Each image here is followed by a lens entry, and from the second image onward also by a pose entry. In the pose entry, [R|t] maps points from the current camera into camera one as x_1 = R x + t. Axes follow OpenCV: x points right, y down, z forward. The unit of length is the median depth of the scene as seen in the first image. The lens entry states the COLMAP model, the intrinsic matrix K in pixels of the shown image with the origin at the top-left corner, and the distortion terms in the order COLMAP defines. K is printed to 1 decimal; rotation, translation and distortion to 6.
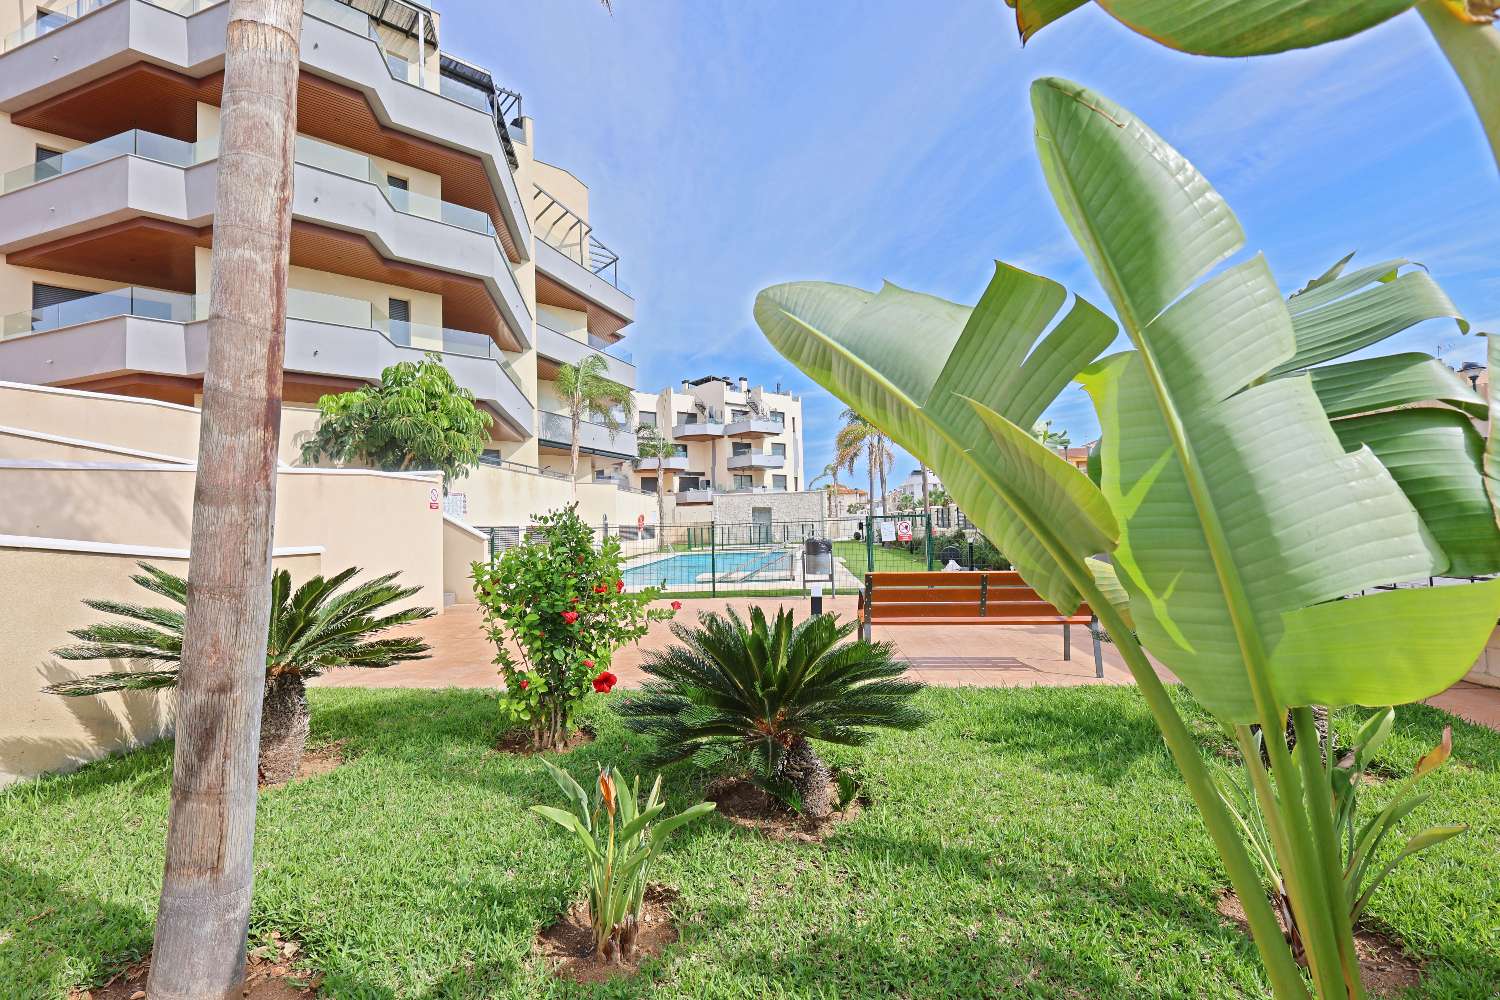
lens RADIAL K [[649.5, 0, 752.6], [0, 649.5, 501.9], [0, 0, 1]] dist [0.000001, -0.000491]
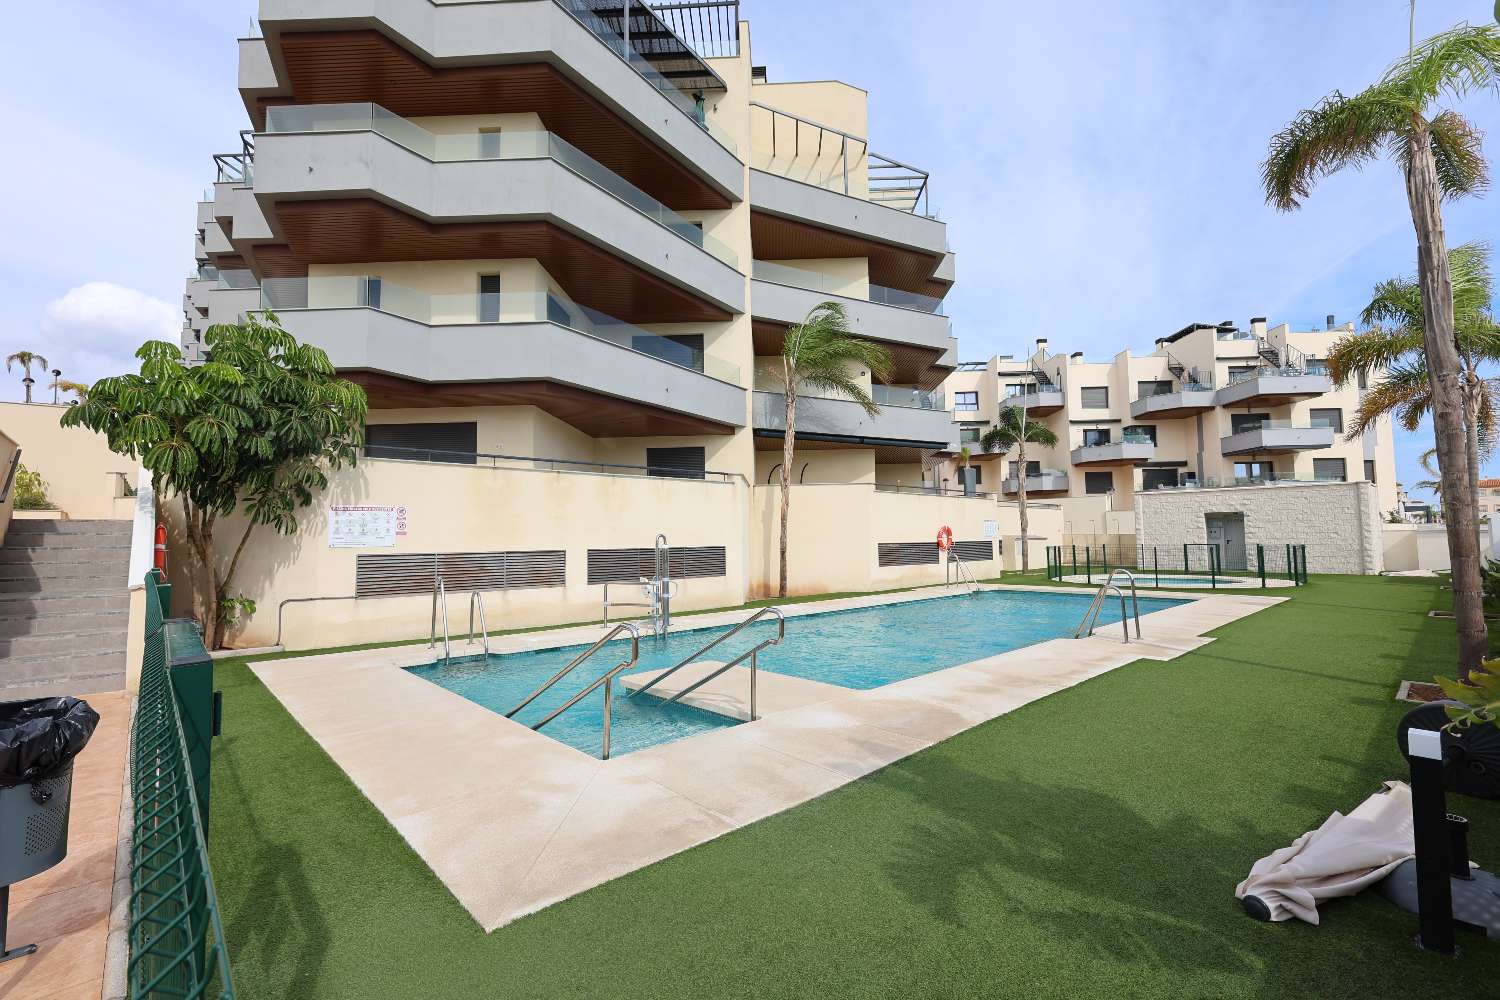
lens RADIAL K [[650.3, 0, 750.0], [0, 650.3, 500.0], [0, 0, 1]] dist [0.000244, -0.000119]
pose [[0.725956, -0.018785, -0.687484, 0.143865], [0.014477, 0.999823, -0.012031, -0.003381], [0.687589, -0.001219, 0.726099, 0.328747]]
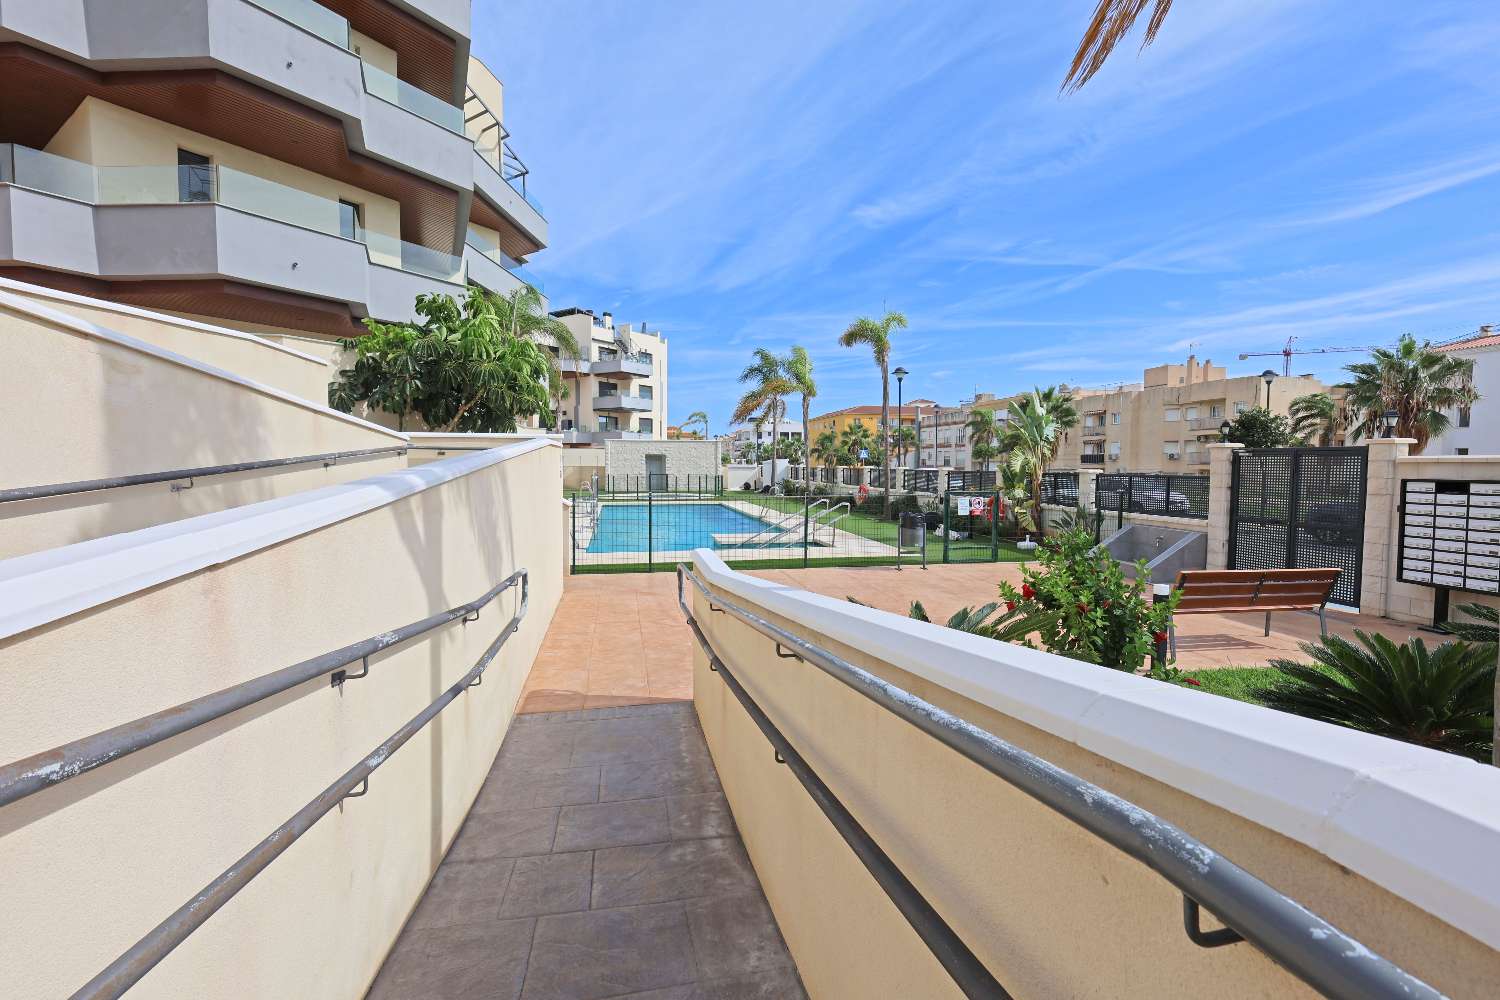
lens RADIAL K [[649.5, 0, 752.6], [0, 649.5, 501.9], [0, 0, 1]] dist [0.000001, -0.000491]
pose [[0.962383, 0.019642, 0.270987, -0.141458], [-0.043928, 0.995510, 0.083850, -0.012366], [-0.268123, -0.092600, 0.958924, 0.020187]]
